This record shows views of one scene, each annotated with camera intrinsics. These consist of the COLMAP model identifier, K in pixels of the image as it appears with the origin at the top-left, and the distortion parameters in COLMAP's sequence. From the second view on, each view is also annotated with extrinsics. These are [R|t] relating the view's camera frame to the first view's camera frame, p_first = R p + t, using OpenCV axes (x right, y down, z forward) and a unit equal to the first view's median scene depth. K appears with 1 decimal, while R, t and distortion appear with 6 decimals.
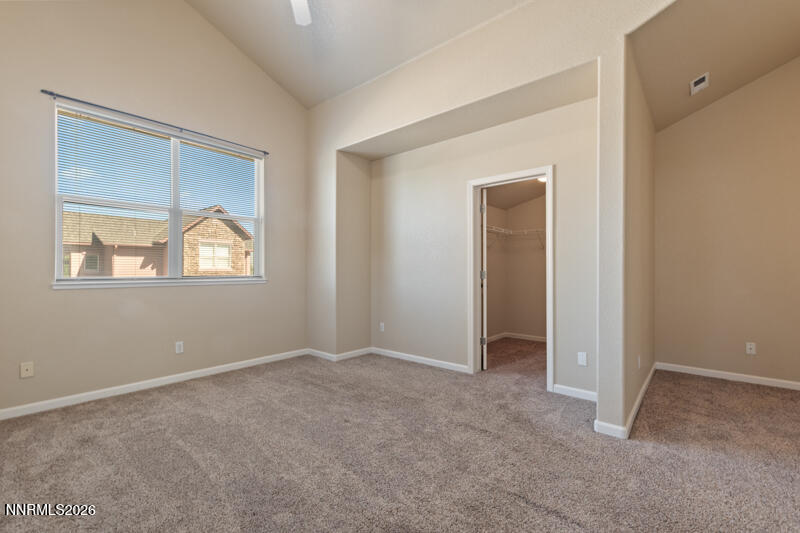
lens RADIAL K [[352.5, 0, 400.6], [0, 352.5, 268.5], [0, 0, 1]] dist [0.003707, -0.000404]
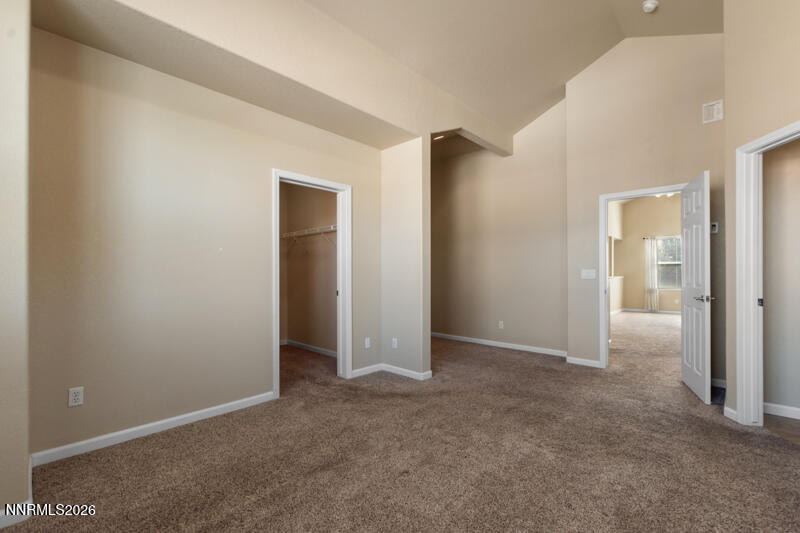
lens RADIAL K [[352.5, 0, 400.9], [0, 352.5, 269.0], [0, 0, 1]] dist [0.003707, -0.000404]
pose [[0.035262, 0.008622, 0.999341, -0.733974], [0.001218, 0.999962, -0.008671, -0.003650], [-0.999377, 0.001523, 0.035251, 0.784268]]
